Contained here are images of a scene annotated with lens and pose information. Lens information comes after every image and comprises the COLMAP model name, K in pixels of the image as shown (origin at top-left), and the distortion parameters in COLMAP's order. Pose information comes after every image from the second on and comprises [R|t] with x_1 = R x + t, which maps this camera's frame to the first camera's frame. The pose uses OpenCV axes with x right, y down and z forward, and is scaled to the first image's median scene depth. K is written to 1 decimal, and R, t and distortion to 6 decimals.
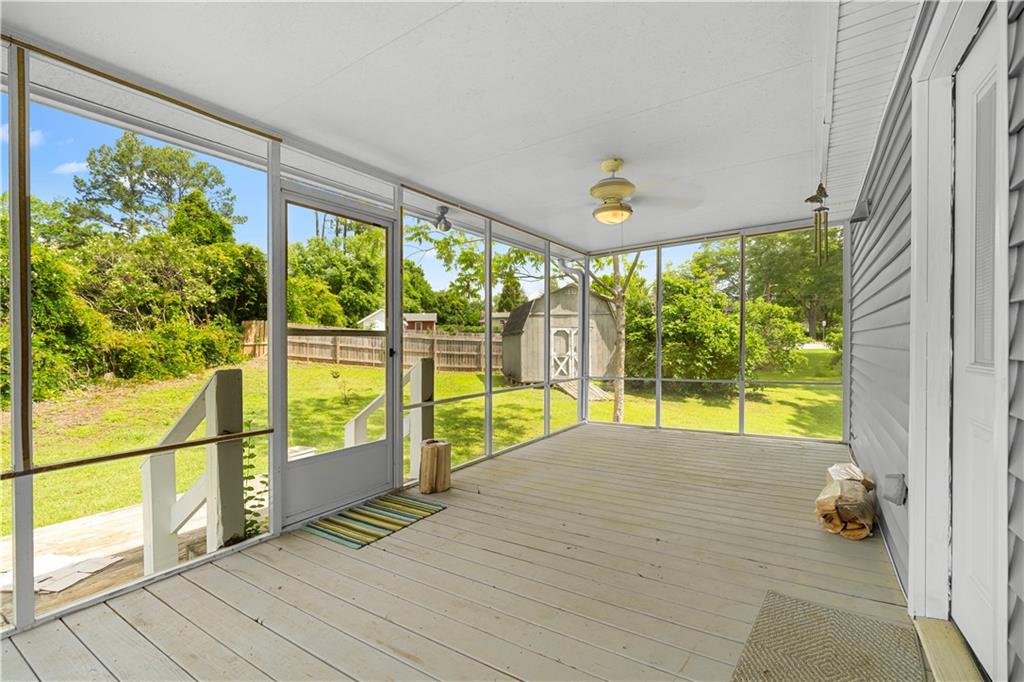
lens RADIAL K [[464.4, 0, 514.6], [0, 464.4, 337.3], [0, 0, 1]] dist [0.000218, 0.000638]
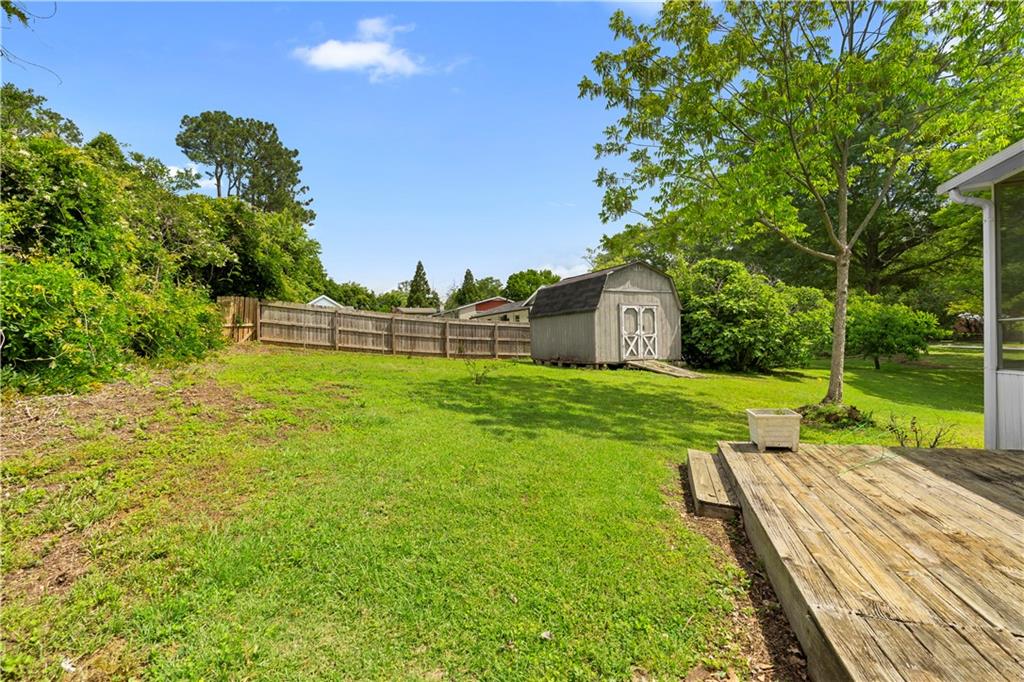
lens RADIAL K [[461.6, 0, 512.0], [0, 461.6, 341.0], [0, 0, 1]] dist [-0.006121, 0.001176]
pose [[0.969575, -0.003005, 0.244776, -0.302826], [0.001478, 0.999978, 0.006421, 0.037753], [-0.244790, -0.005864, 0.969558, 0.121231]]
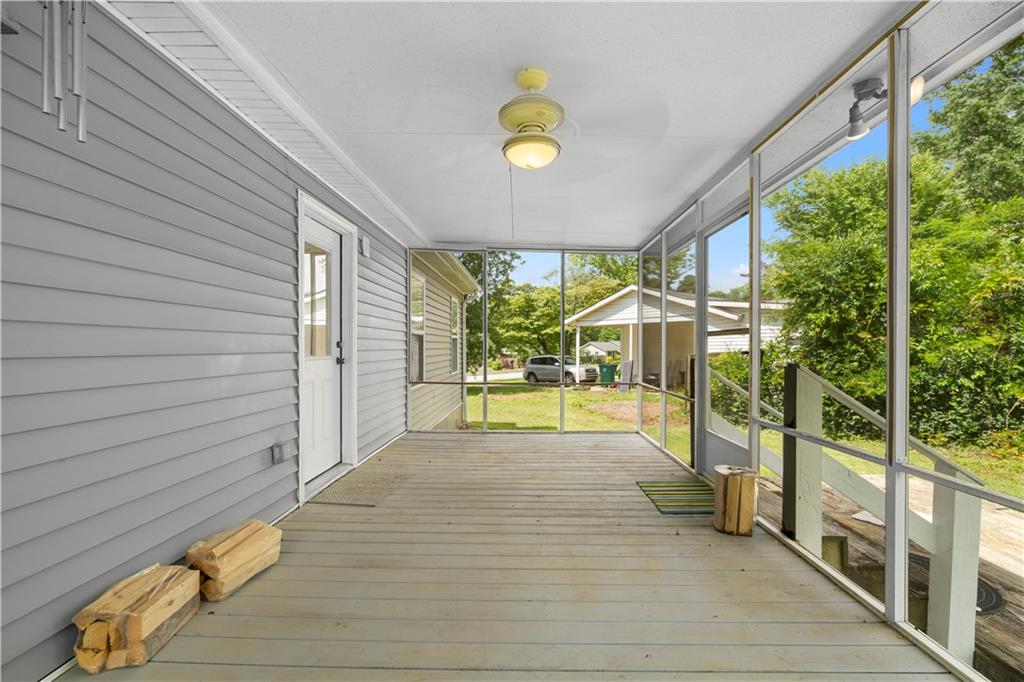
lens RADIAL K [[461.6, 0, 512.0], [0, 461.6, 341.0], [0, 0, 1]] dist [-0.006121, 0.001176]
pose [[-0.858033, 0.007106, -0.513545, 0.094437], [0.013895, 0.999859, -0.009380, 0.002005], [0.513407, -0.015184, -0.858011, 0.258387]]
